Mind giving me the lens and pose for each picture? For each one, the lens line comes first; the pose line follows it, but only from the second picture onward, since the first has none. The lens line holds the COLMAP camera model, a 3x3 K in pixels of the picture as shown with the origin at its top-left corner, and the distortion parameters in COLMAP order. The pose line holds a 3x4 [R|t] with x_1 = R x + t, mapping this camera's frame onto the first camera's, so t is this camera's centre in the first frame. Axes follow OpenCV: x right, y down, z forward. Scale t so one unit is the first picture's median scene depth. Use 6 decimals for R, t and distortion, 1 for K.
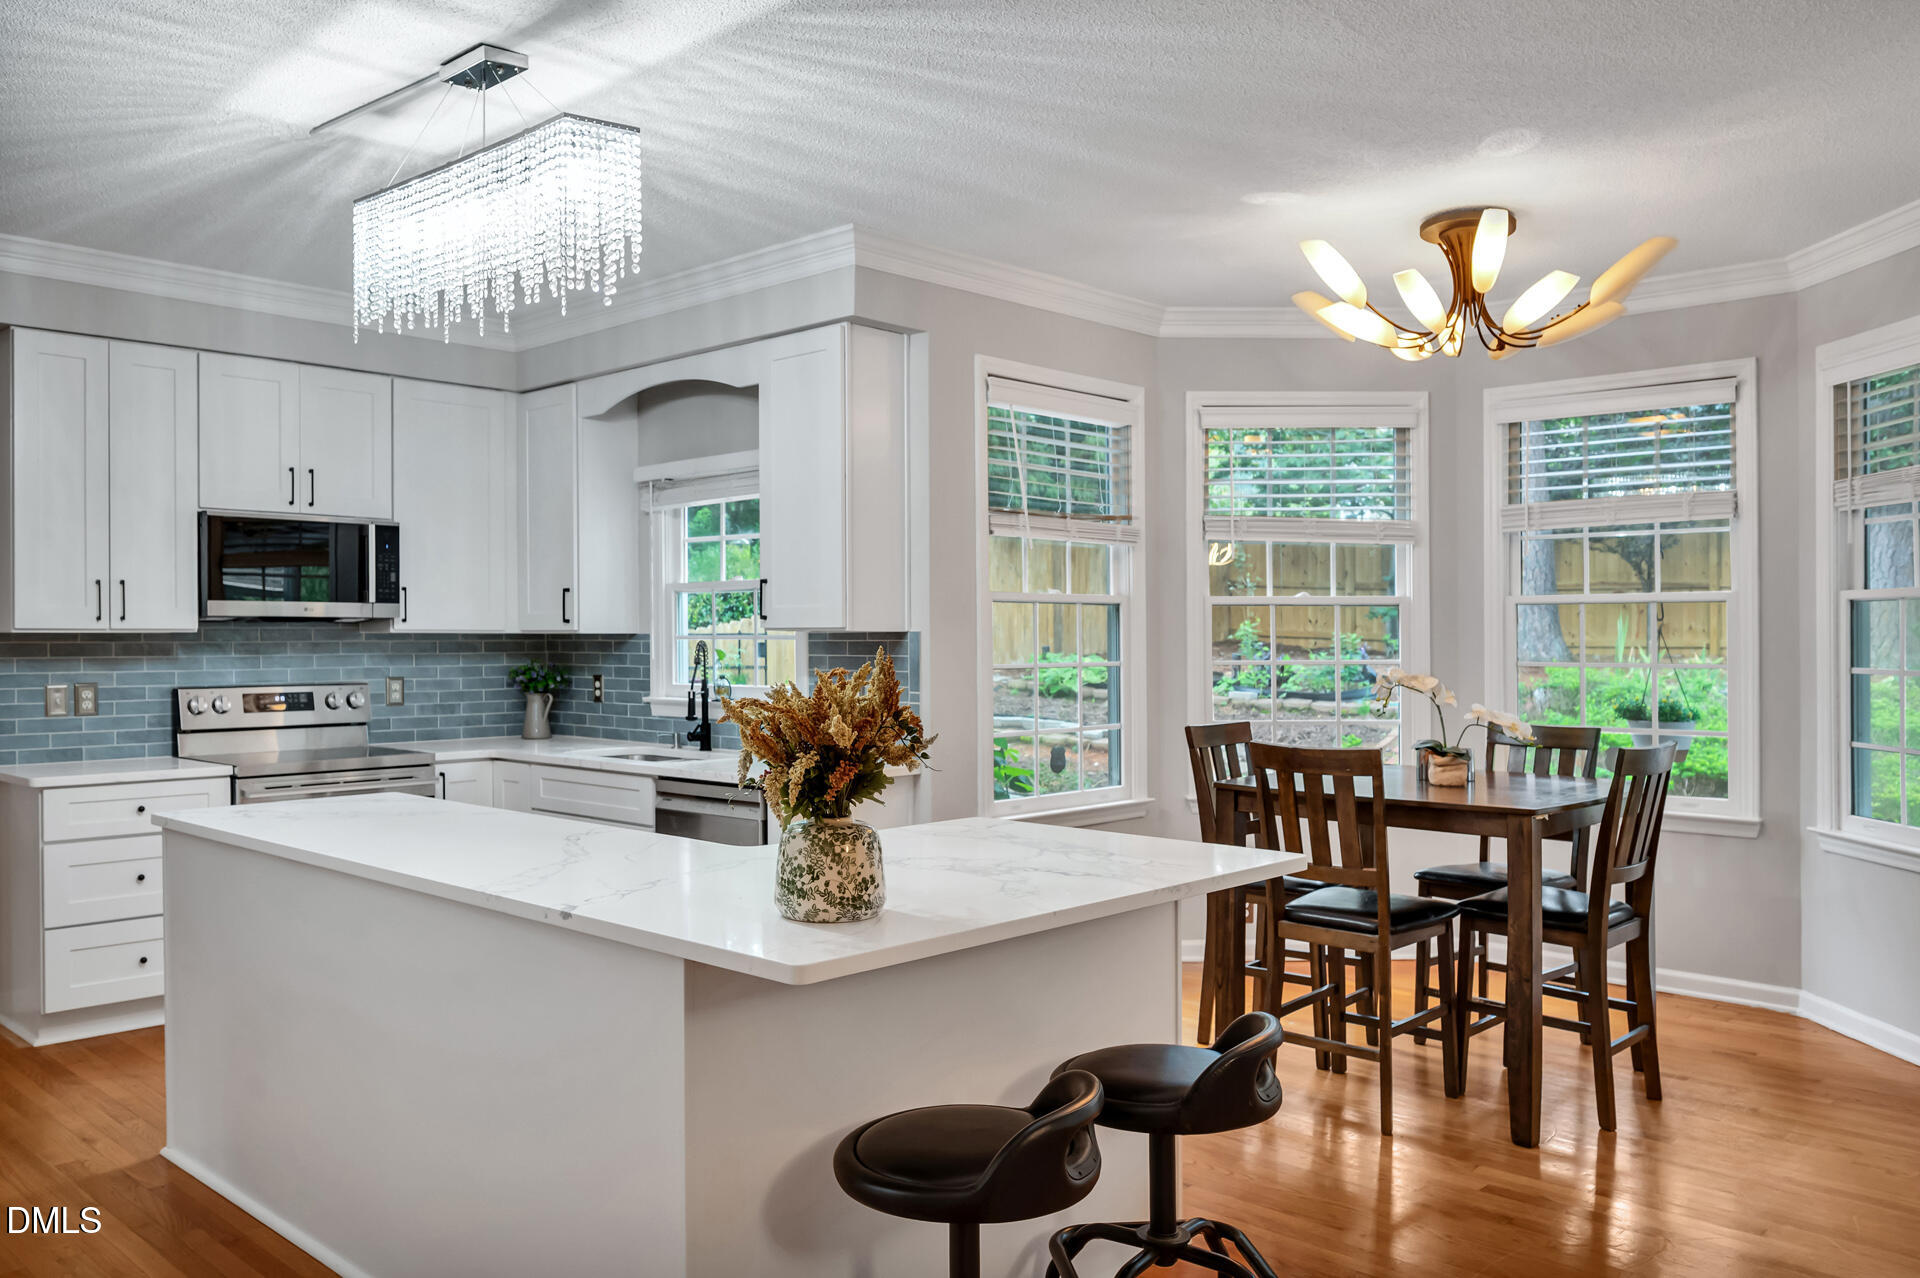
lens RADIAL K [[1009.6, 0, 956.7], [0, 1009.6, 622.9], [0, 0, 1]] dist [0.000406, 0.000251]
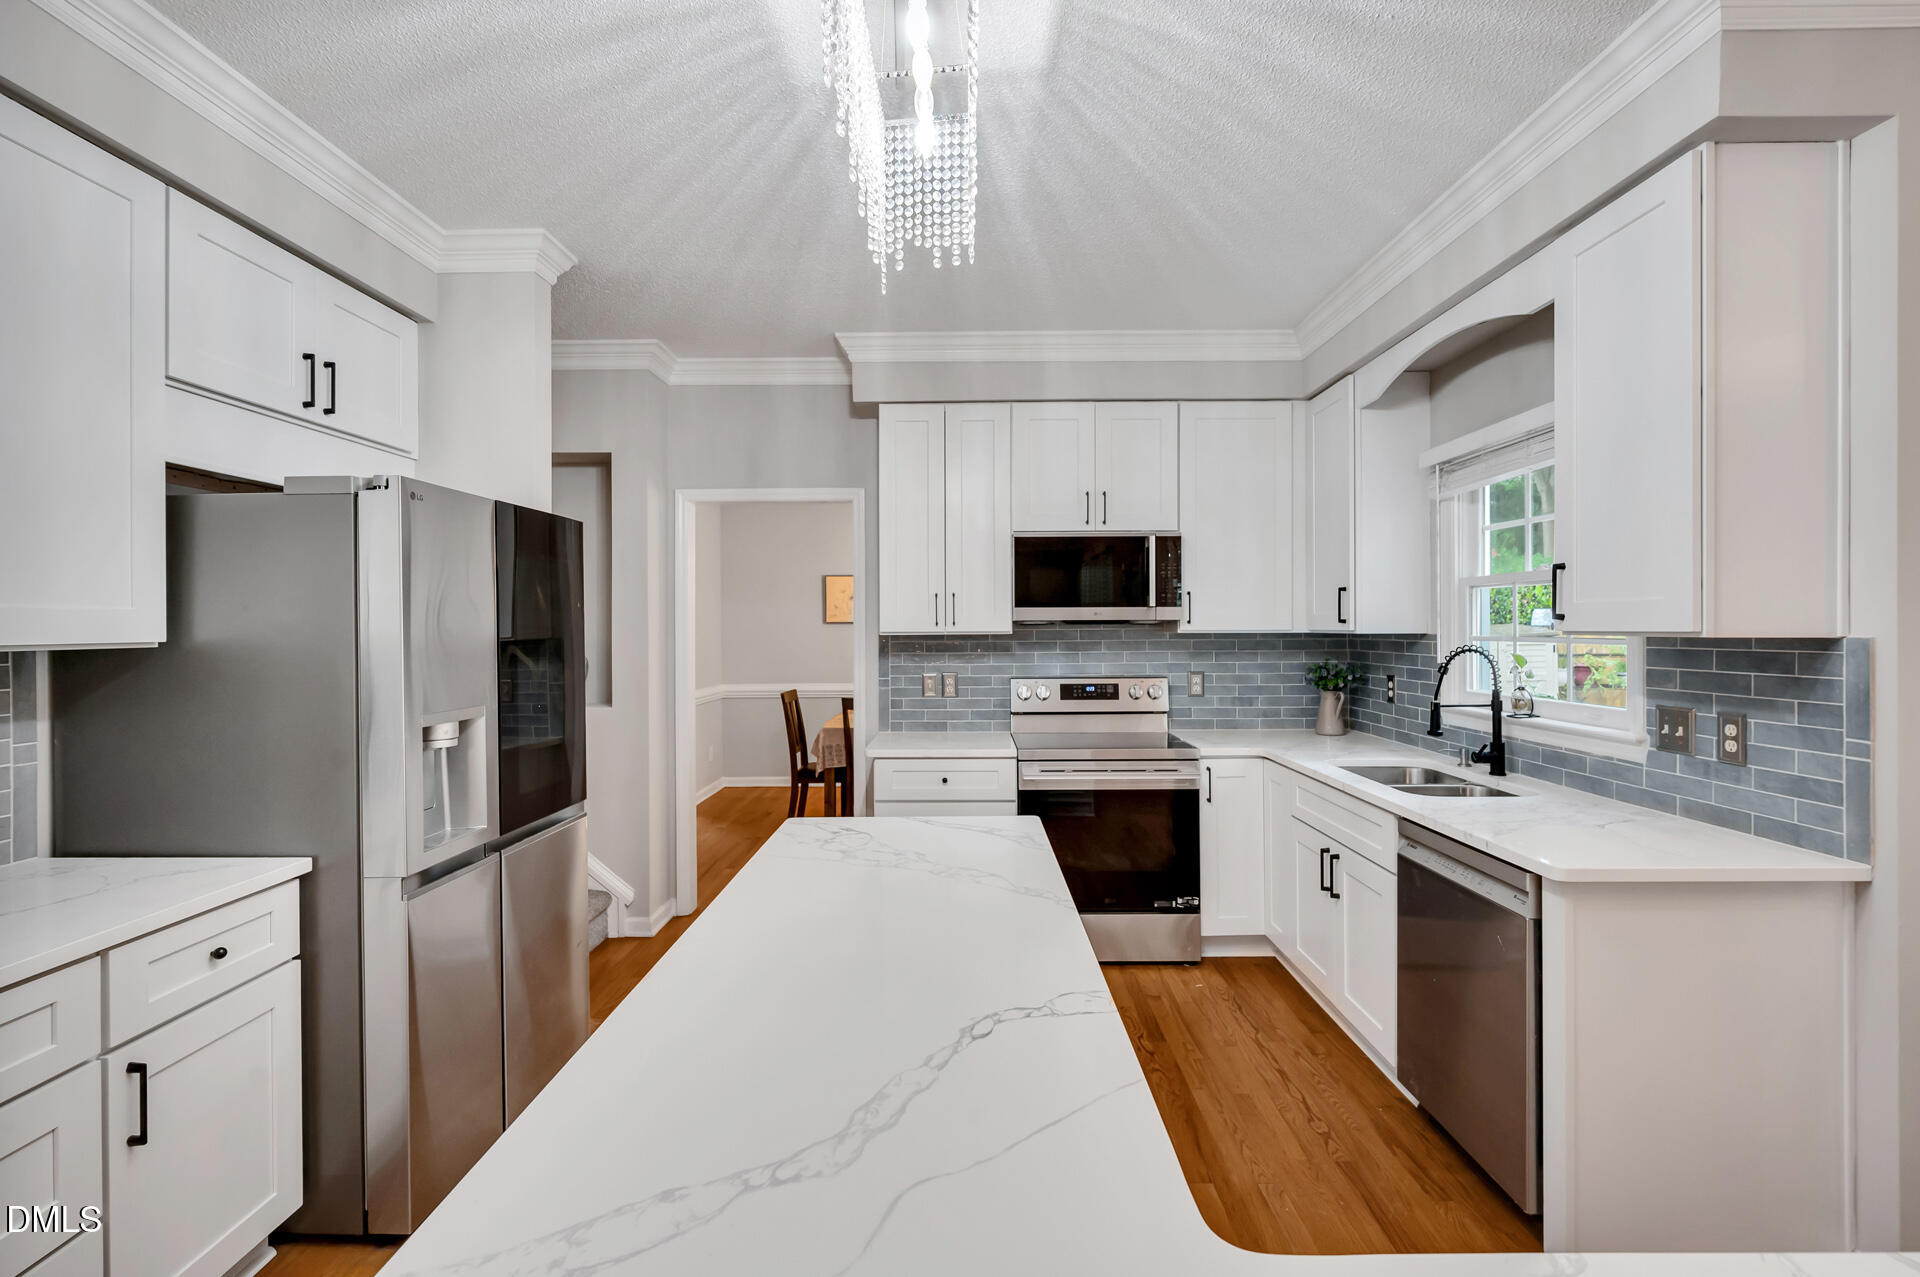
lens RADIAL K [[879.8, 0, 950.8], [0, 879.8, 635.7], [0, 0, 1]] dist [0.004343, 0.000475]
pose [[0.667643, 0.004412, -0.744468, -0.007589], [0.008318, 0.999876, 0.013385, -0.002637], [0.744435, -0.015129, 0.667524, 0.173997]]
